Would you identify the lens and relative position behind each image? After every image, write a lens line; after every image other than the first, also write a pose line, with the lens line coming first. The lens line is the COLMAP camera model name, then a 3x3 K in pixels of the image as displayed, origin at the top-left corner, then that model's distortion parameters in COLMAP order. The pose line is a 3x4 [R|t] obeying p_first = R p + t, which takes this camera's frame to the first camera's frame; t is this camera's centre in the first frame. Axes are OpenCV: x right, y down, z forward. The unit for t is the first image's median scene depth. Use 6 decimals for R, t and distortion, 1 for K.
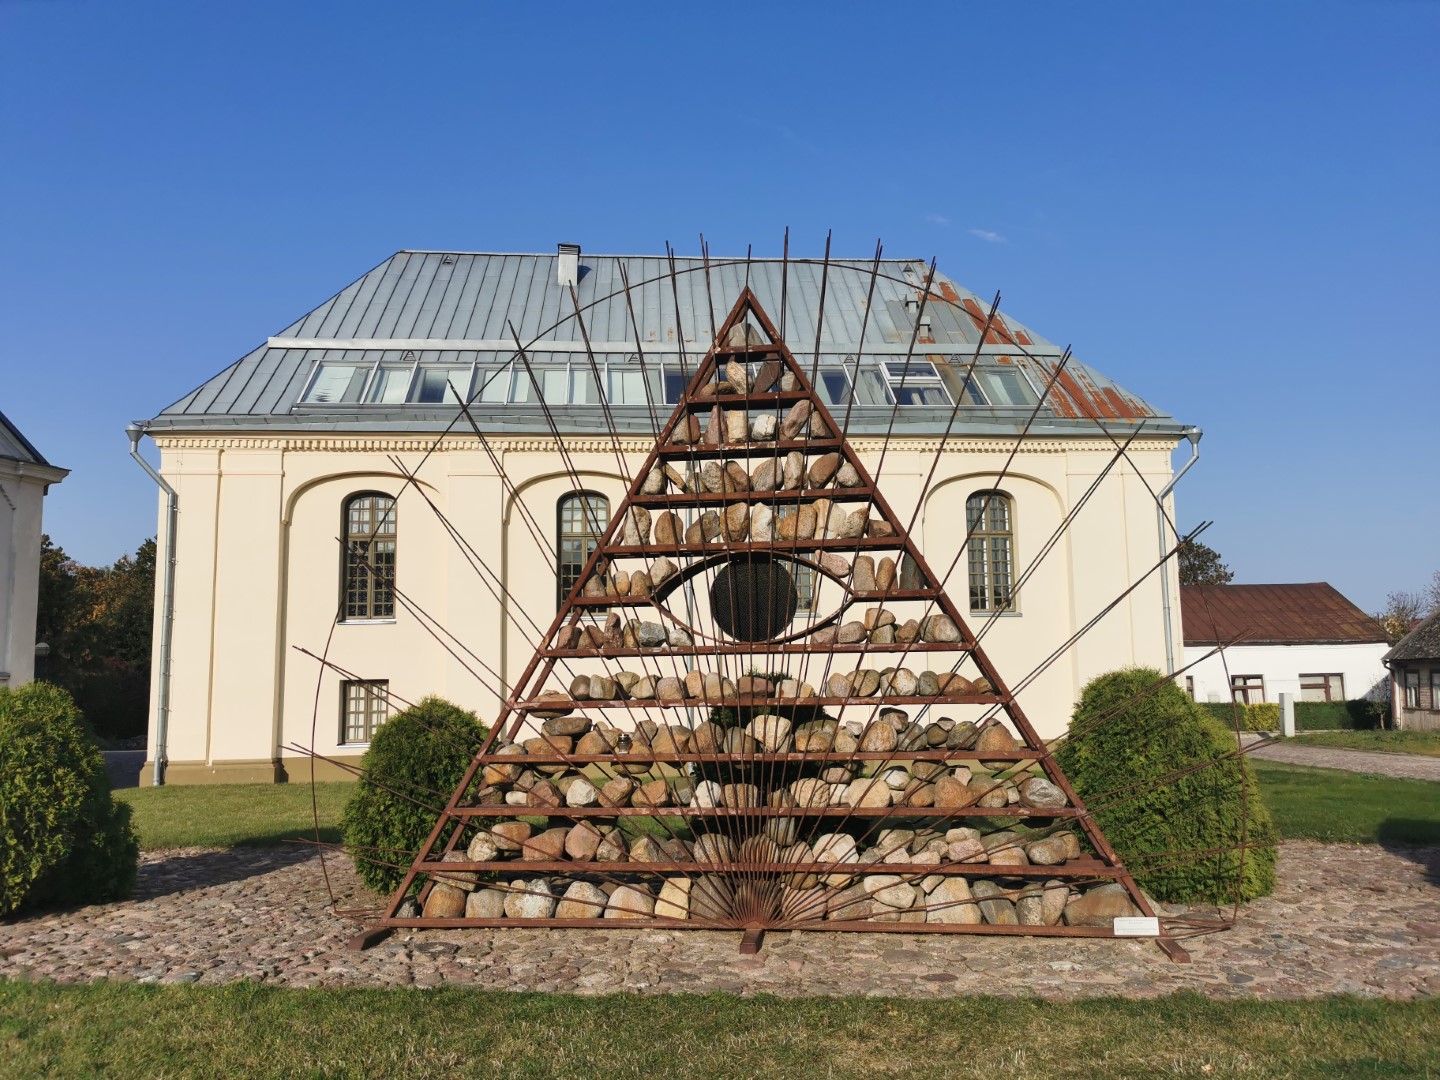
lens RADIAL K [[1085.4, 0, 720.1], [0, 1085.4, 557.3], [0, 0, 1]] dist [0.147381, -0.235073]
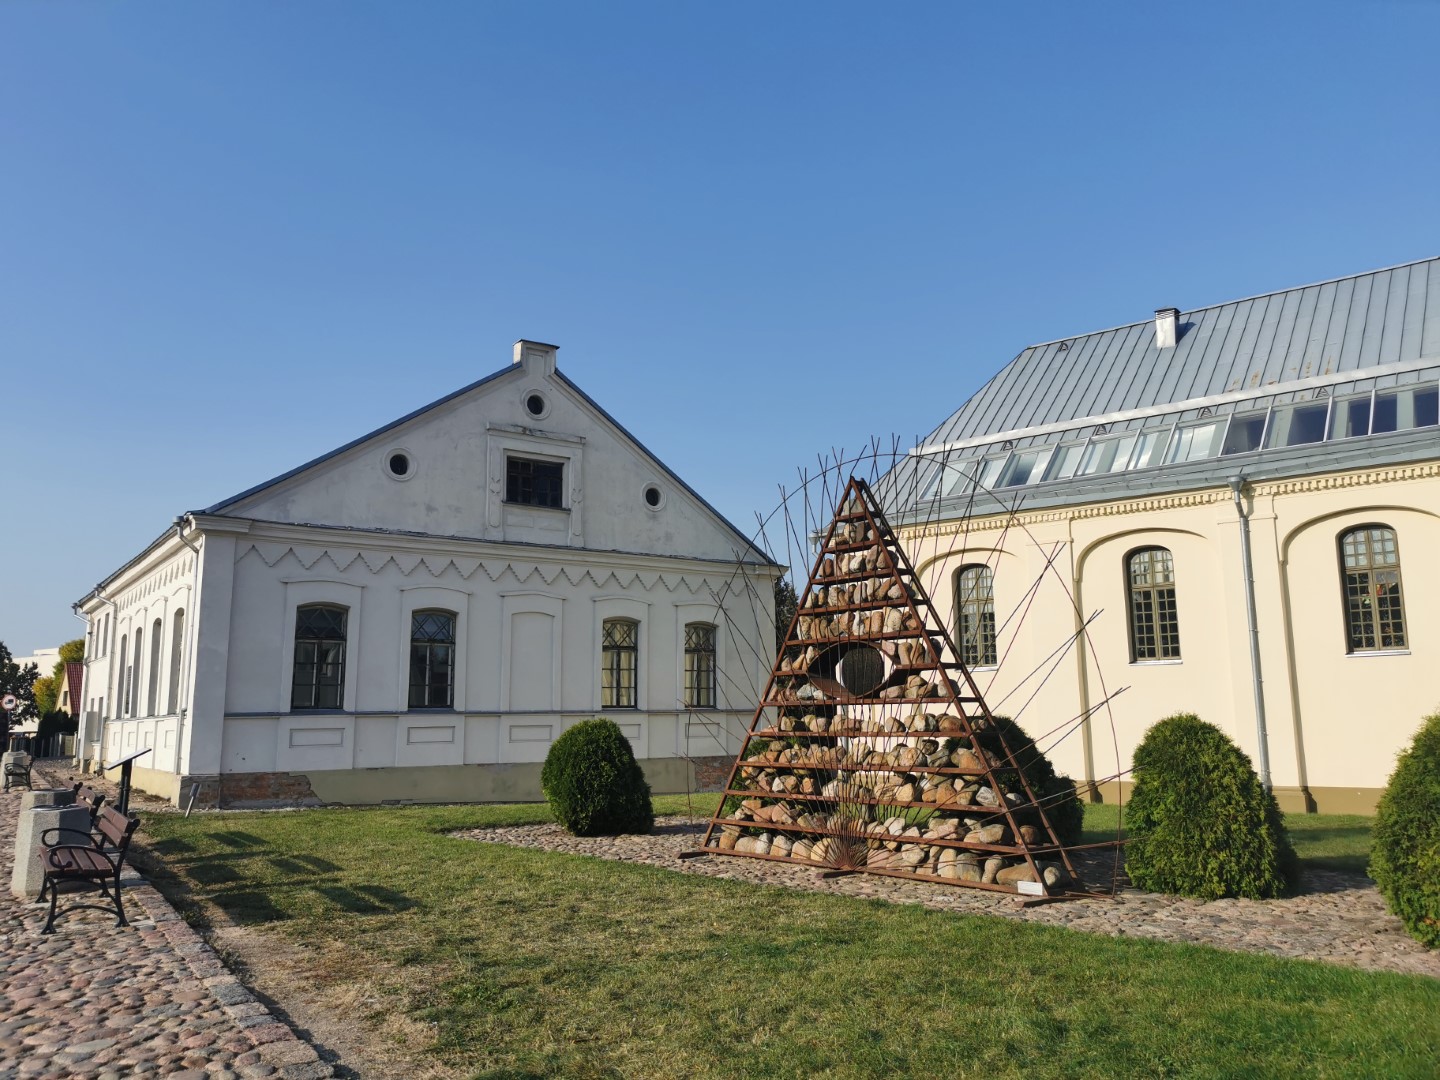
lens RADIAL K [[1153.4, 0, 720.0], [0, 1153.4, 540.0], [0, 0, 1]] dist [0.087965, 0.001133]
pose [[0.721674, -0.100362, -0.684919, 1.063587], [0.070736, 0.994946, -0.071259, -0.045616], [0.688610, 0.002978, 0.725126, -0.384183]]
